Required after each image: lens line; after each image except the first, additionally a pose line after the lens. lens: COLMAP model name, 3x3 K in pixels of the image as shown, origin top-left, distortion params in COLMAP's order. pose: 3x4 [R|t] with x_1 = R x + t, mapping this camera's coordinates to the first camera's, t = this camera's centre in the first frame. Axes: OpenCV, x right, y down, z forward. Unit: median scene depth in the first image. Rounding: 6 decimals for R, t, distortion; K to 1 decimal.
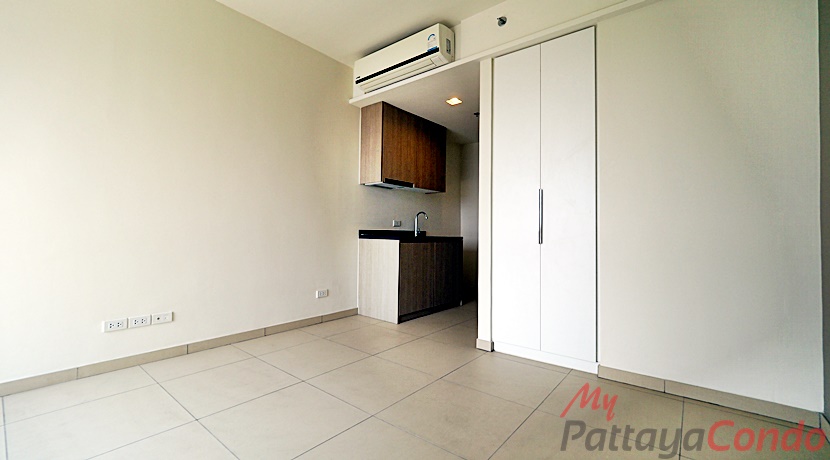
lens RADIAL K [[349.2, 0, 401.5], [0, 349.2, 225.5], [0, 0, 1]] dist [-0.002074, -0.000222]
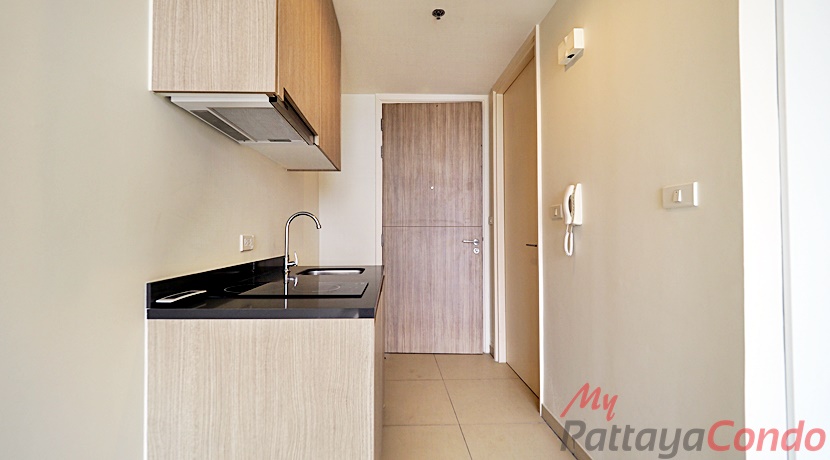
lens RADIAL K [[349.2, 0, 401.5], [0, 349.2, 225.5], [0, 0, 1]] dist [-0.002074, -0.000222]
pose [[0.739712, 0.000711, 0.672923, -0.161251], [0.003453, 0.999982, -0.004852, -0.025924], [-0.672915, 0.005913, 0.739696, 0.738576]]
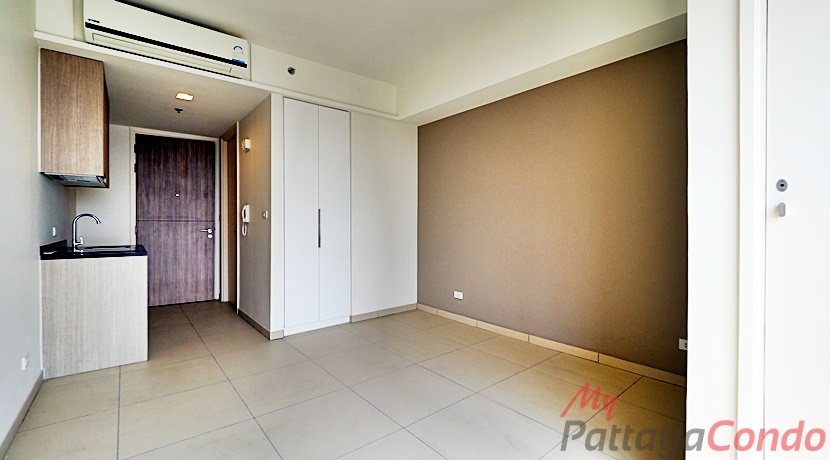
lens RADIAL K [[349.2, 0, 401.5], [0, 349.2, 225.5], [0, 0, 1]] dist [-0.002074, -0.000222]
pose [[0.193478, -0.018534, 0.980930, -0.629855], [-0.009768, 0.999736, 0.020816, -0.045208], [-0.981056, -0.013609, 0.193245, 0.263493]]
